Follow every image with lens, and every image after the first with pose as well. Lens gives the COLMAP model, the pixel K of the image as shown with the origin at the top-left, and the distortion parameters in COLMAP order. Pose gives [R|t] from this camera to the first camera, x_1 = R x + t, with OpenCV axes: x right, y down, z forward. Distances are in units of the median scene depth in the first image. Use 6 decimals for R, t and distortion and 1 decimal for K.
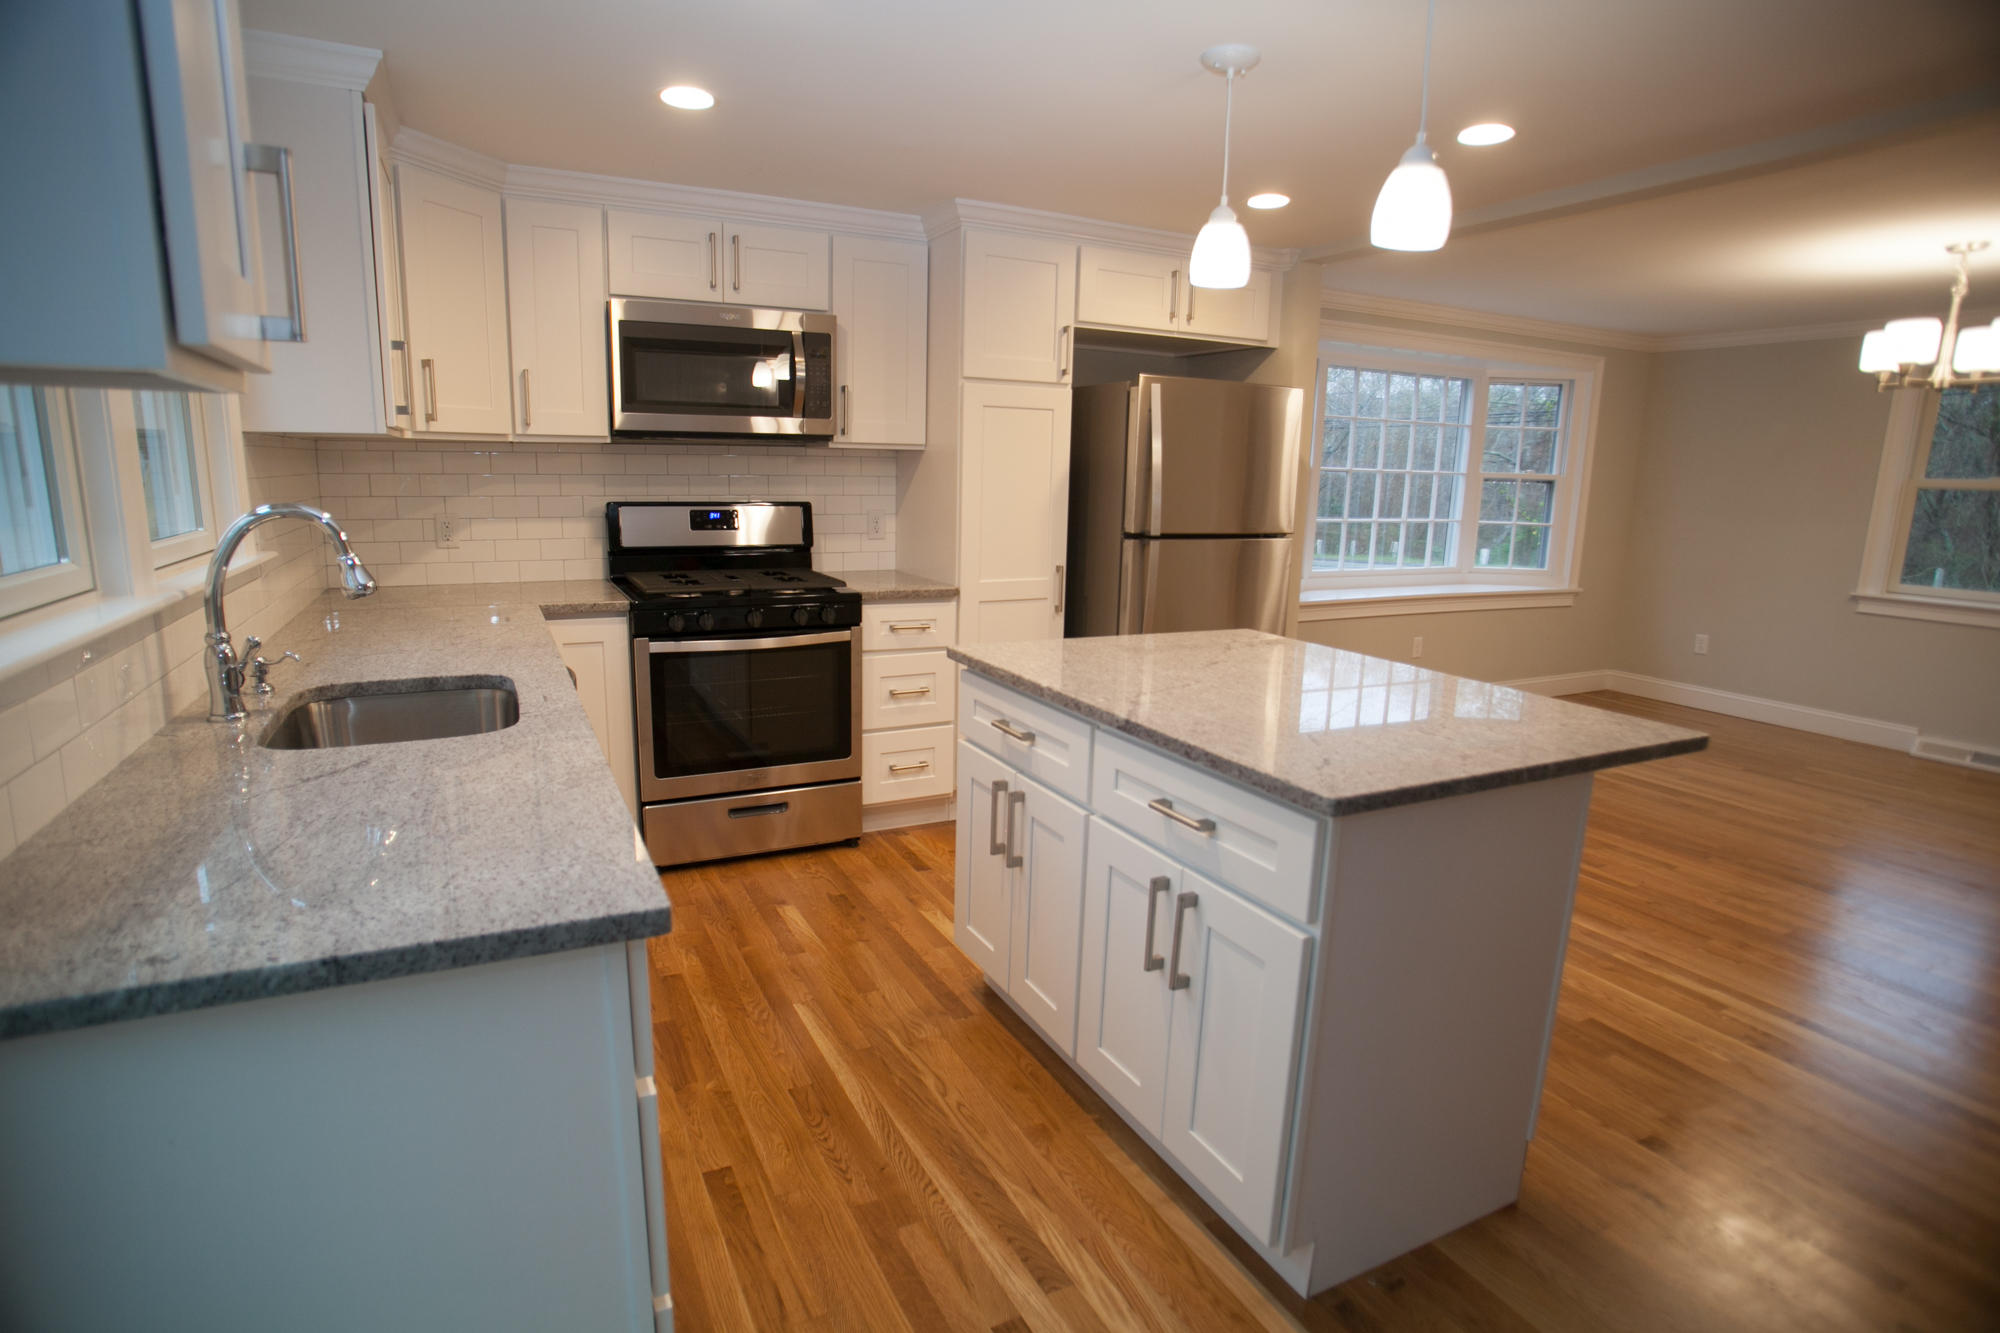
lens RADIAL K [[1028.3, 0, 992.6], [0, 1028.3, 671.4], [0, 0, 1]] dist [-0.095667, 0.048072]
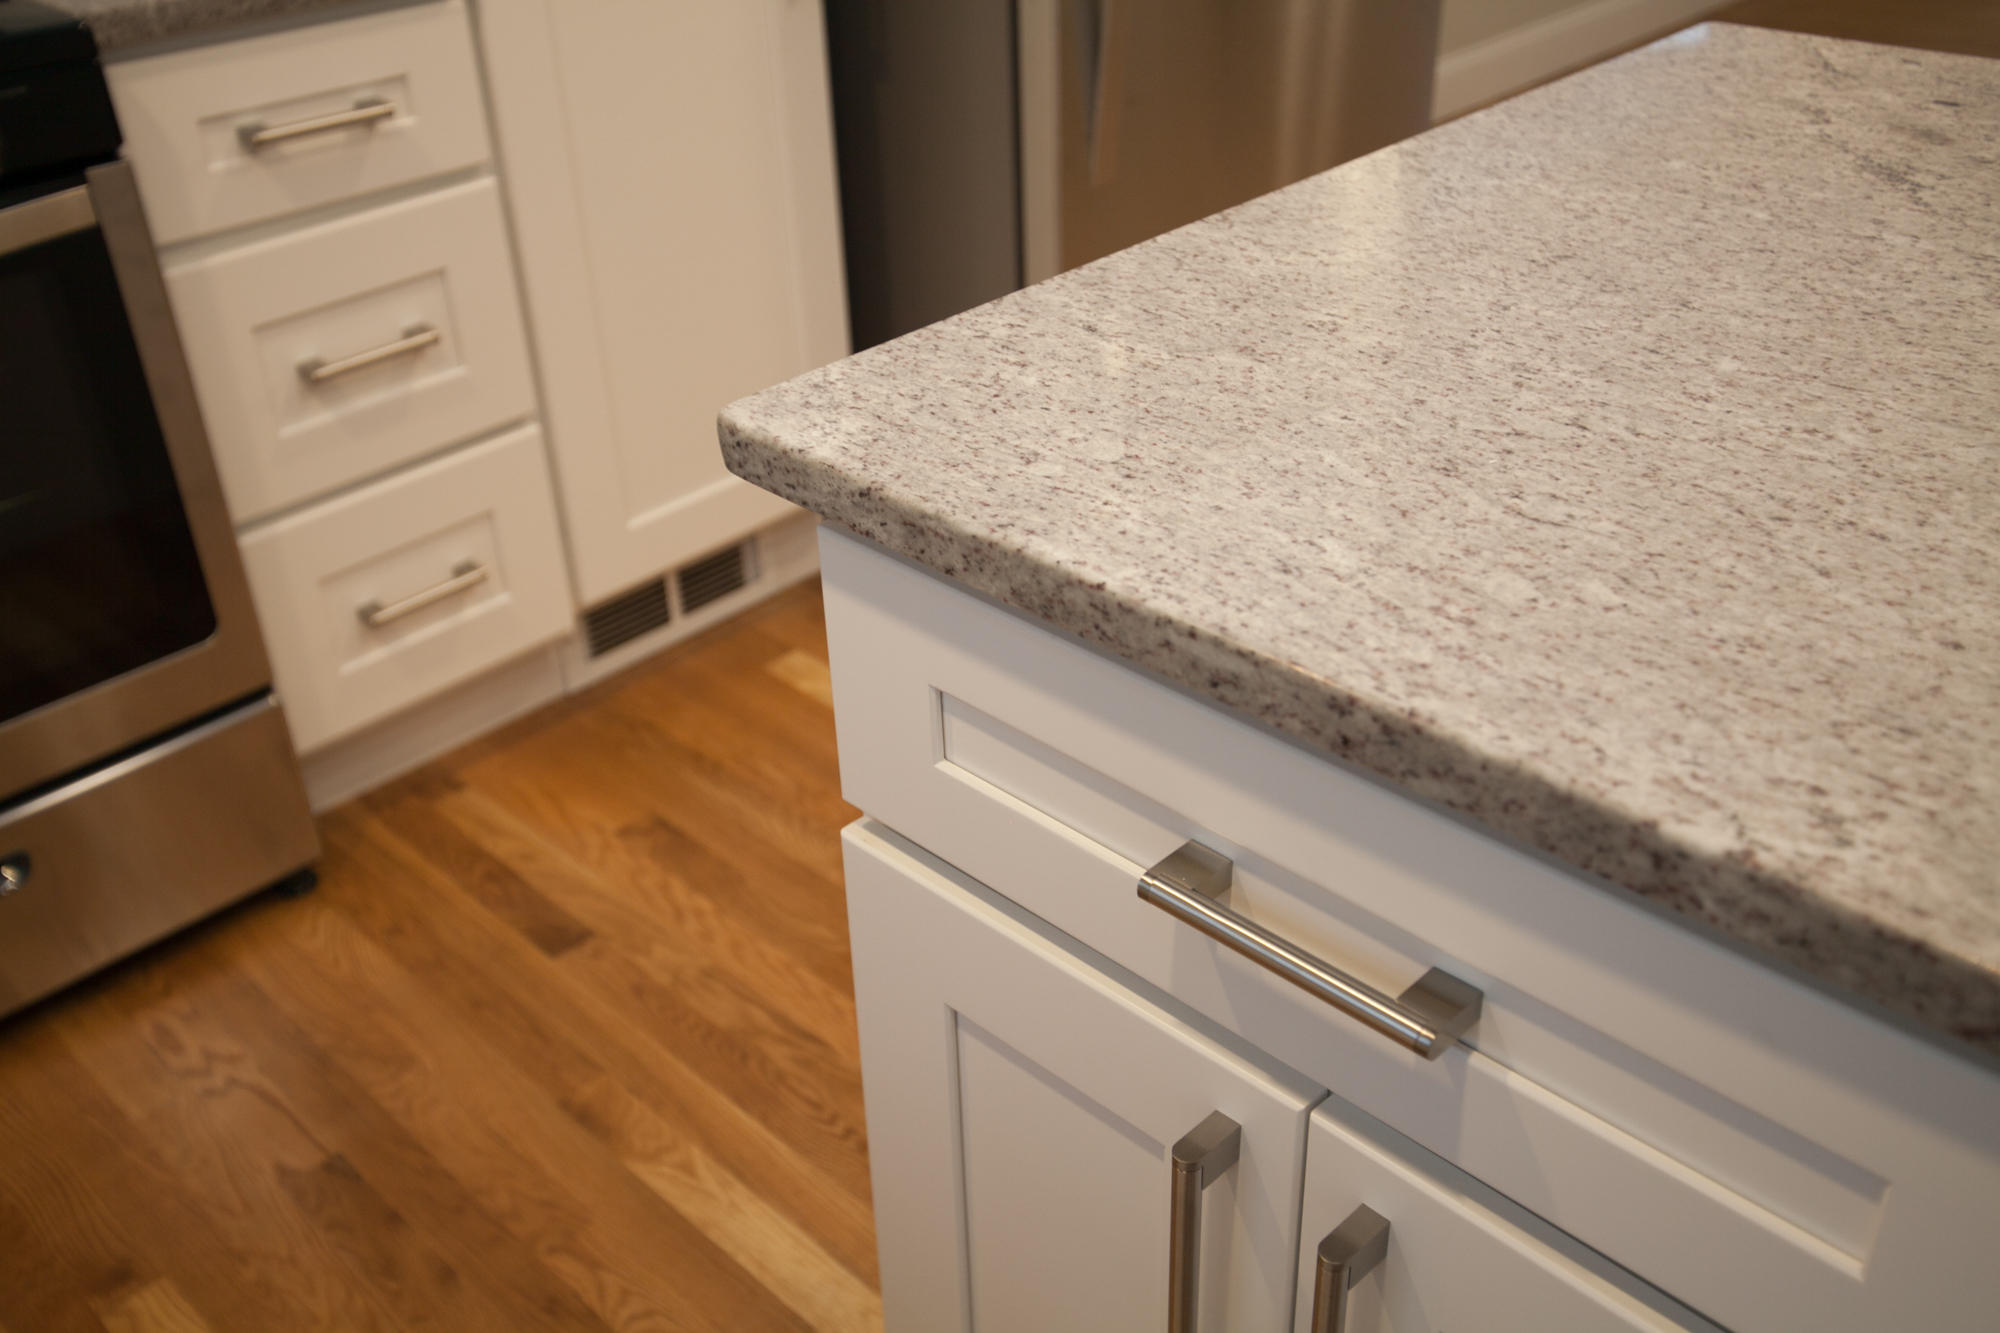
lens RADIAL K [[1893.0, 0, 970.0], [0, 1893.0, 669.3], [0, 0, 1]] dist [0.071701, 0.010113]
pose [[0.949604, -0.212989, 0.229972, -0.068166], [0.120294, 0.925129, 0.360090, -0.076431], [-0.289449, -0.314279, 0.904128, 0.479552]]
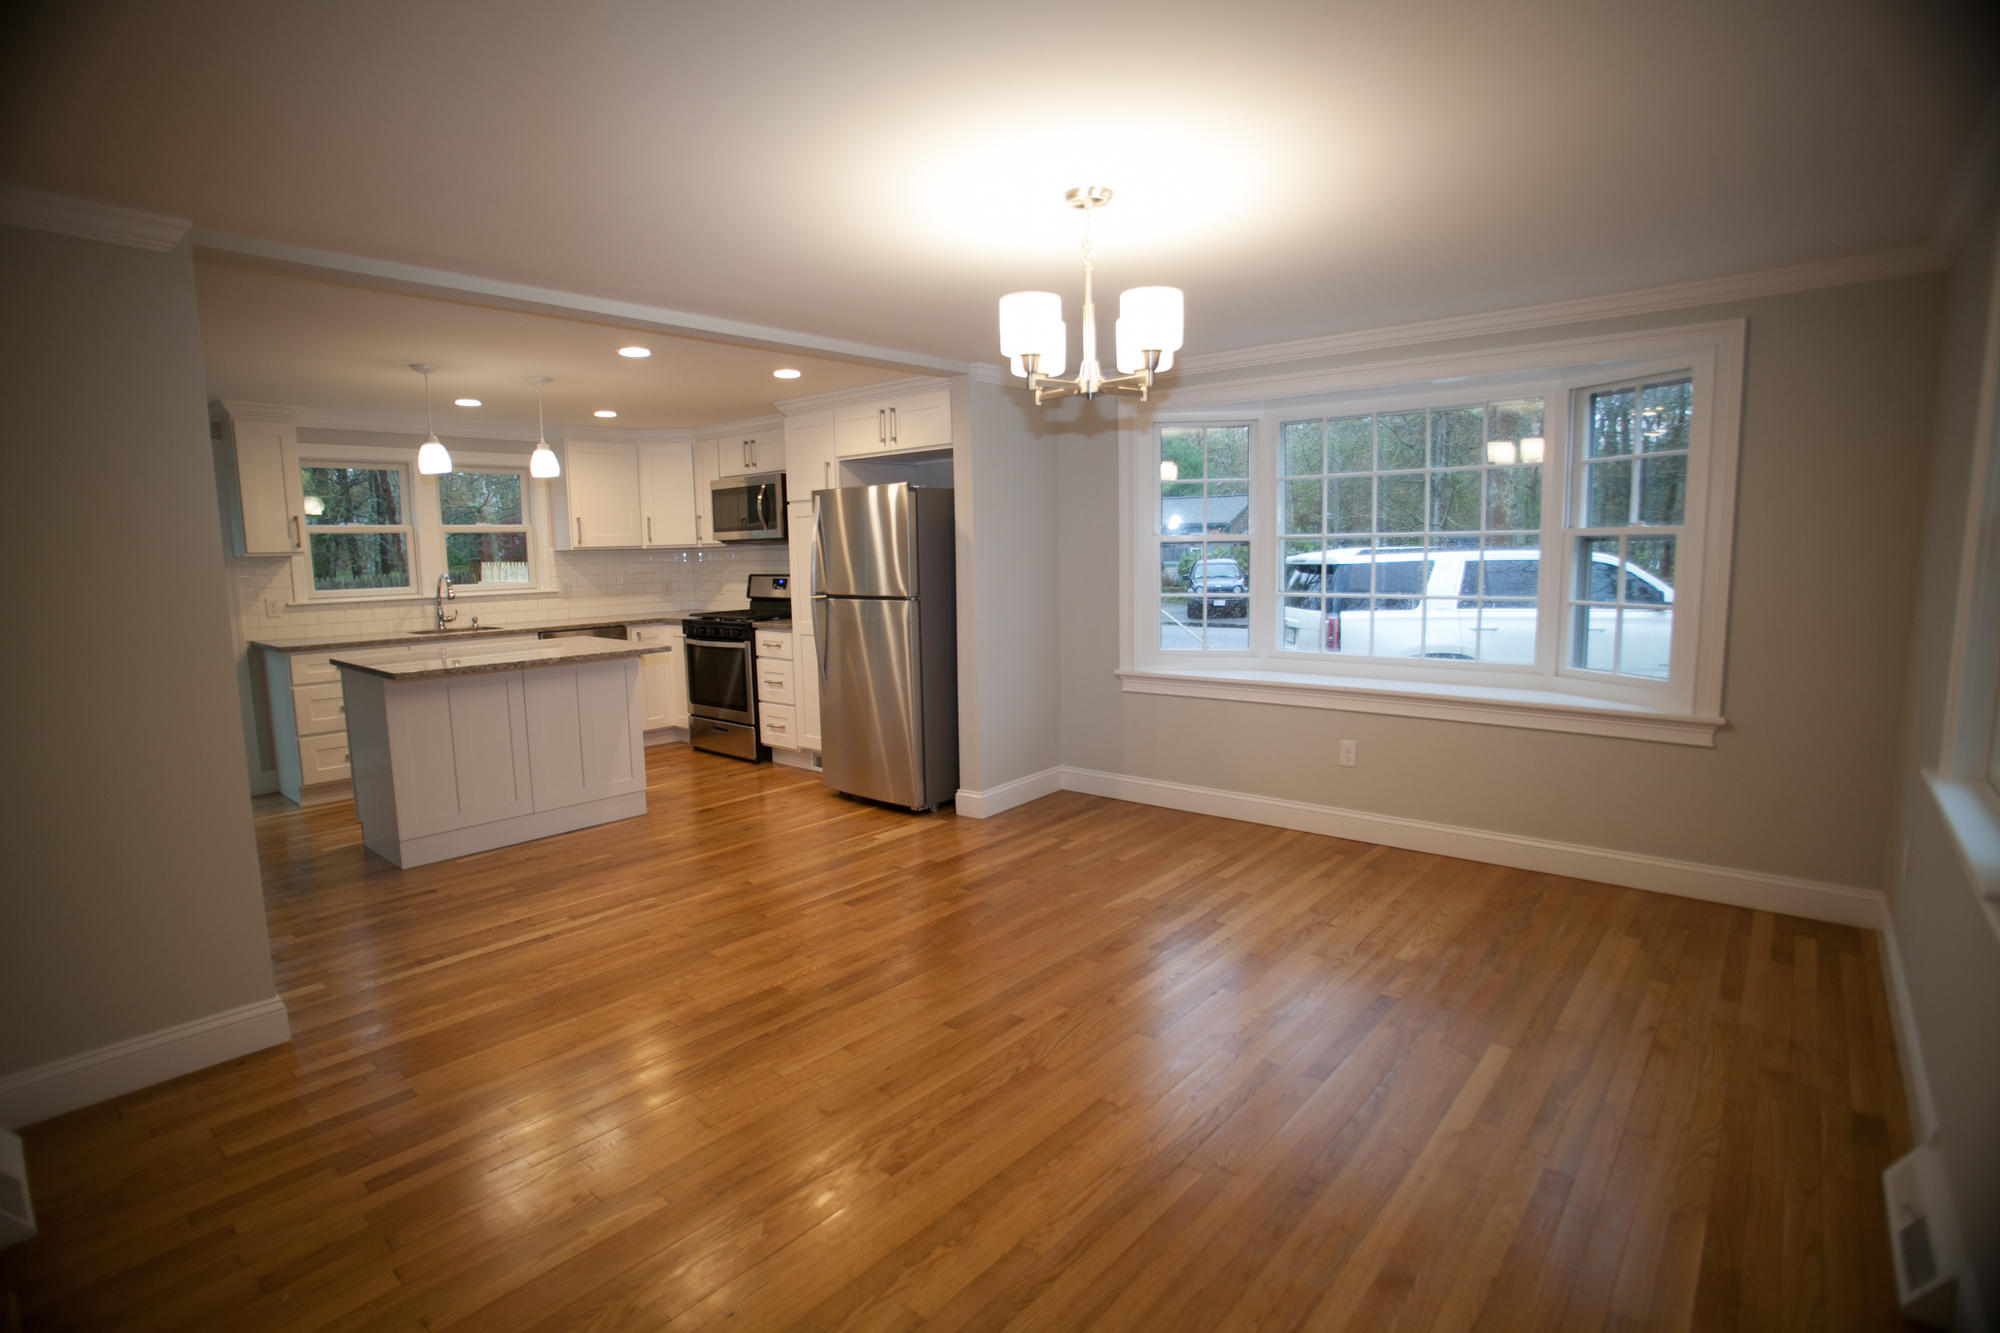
lens RADIAL K [[977.1, 0, 987.0], [0, 977.1, 672.9], [0, 0, 1]] dist [-0.089701, 0.039902]
pose [[0.375539, 0.087821, -0.922636, 1.705172], [-0.154915, 0.987443, 0.030935, -0.111383], [0.913768, 0.131313, 0.384428, 0.749093]]
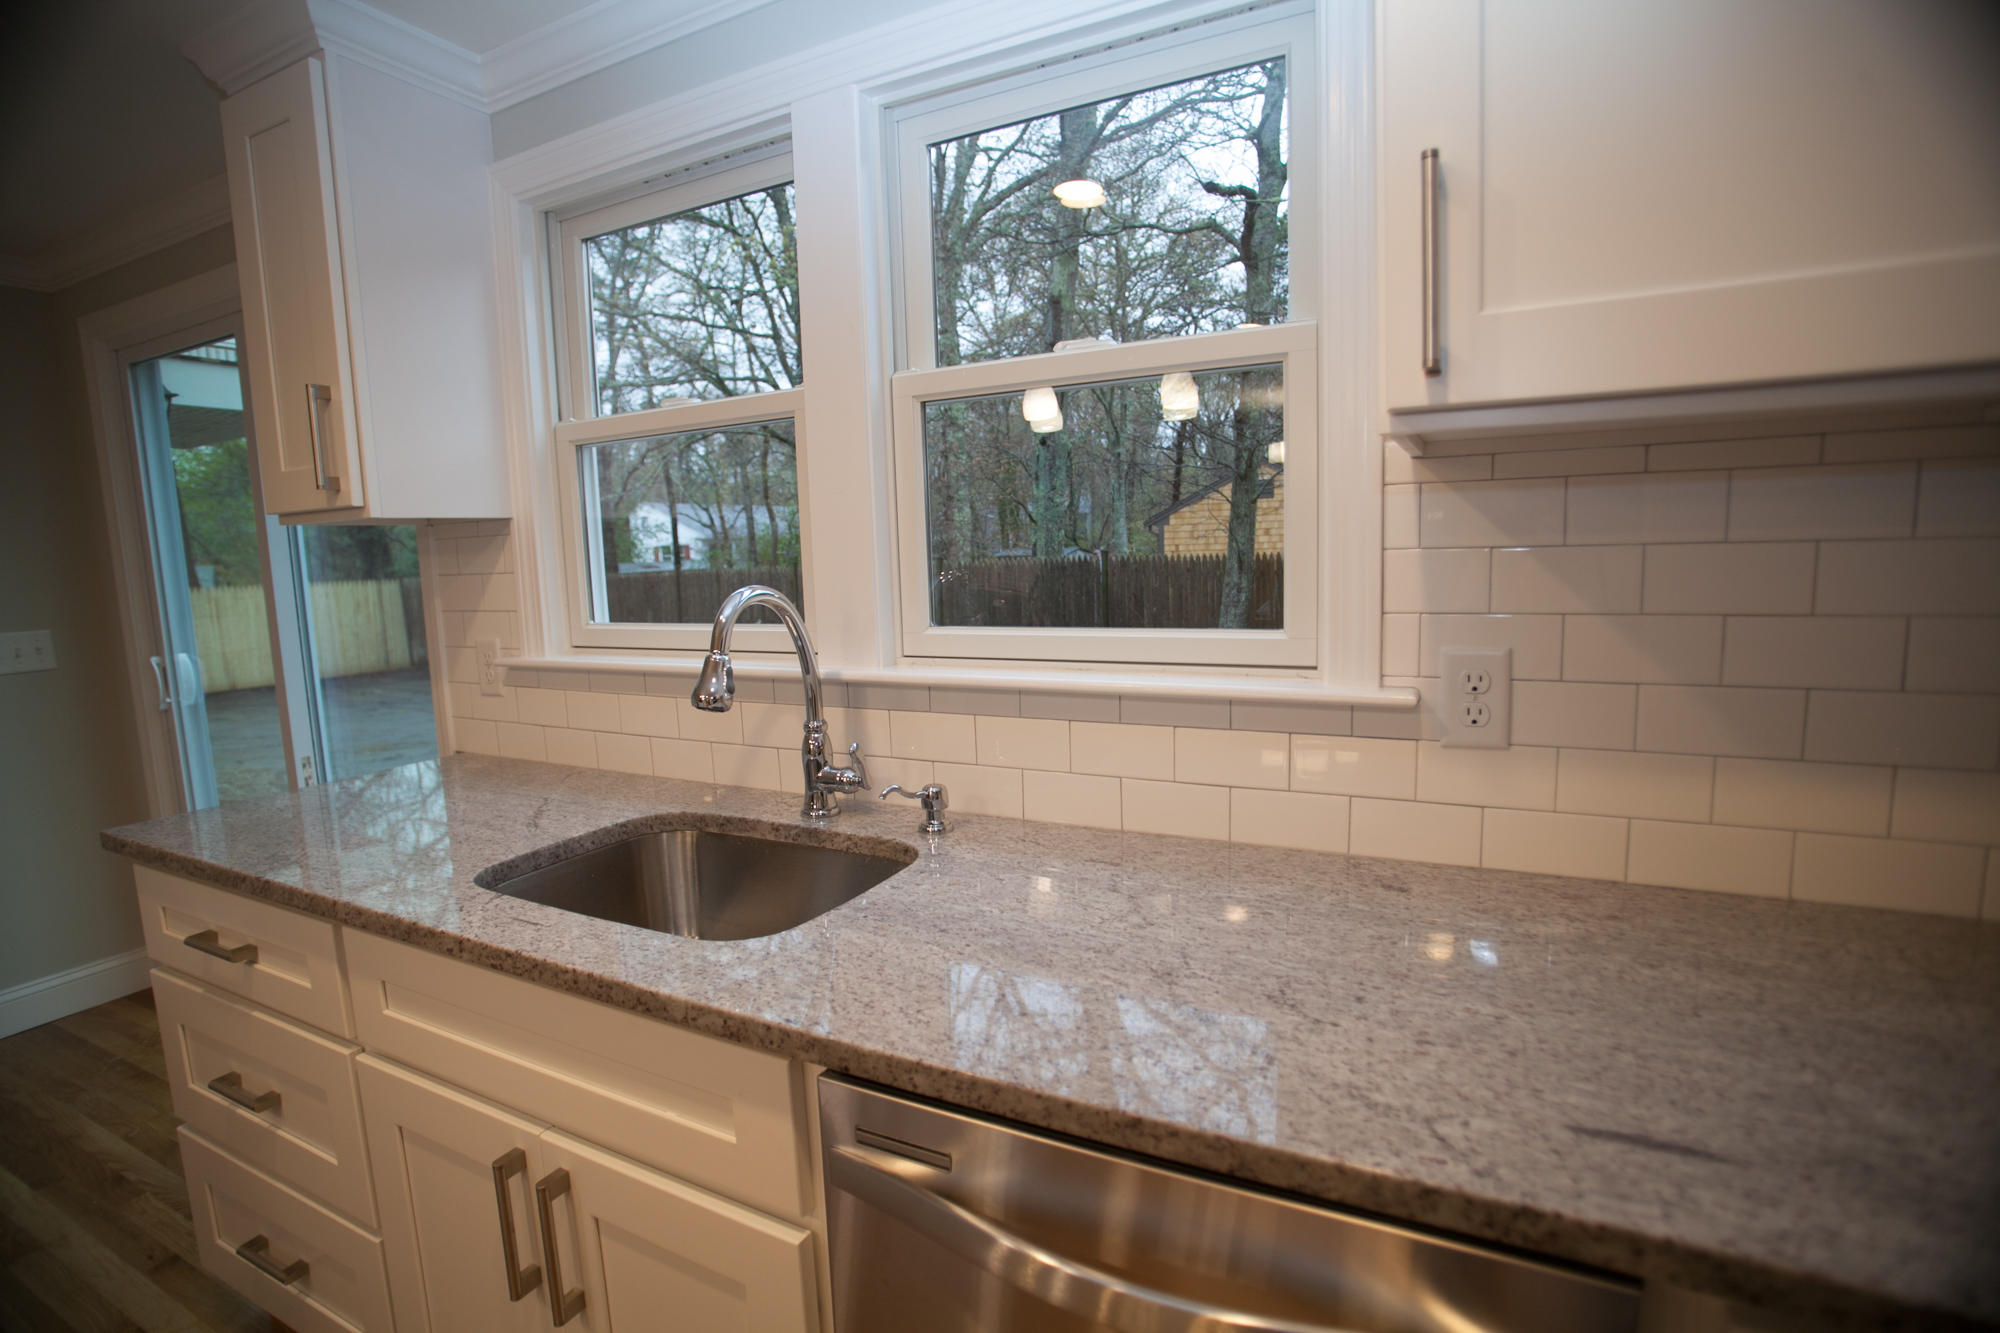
lens RADIAL K [[977.1, 0, 987.0], [0, 977.1, 672.9], [0, 0, 1]] dist [-0.089701, 0.039902]
pose [[-0.815463, 0.081288, -0.573072, -0.189836], [-0.097126, 0.956833, 0.273931, -0.164532], [0.570601, 0.279041, -0.772367, 0.847275]]
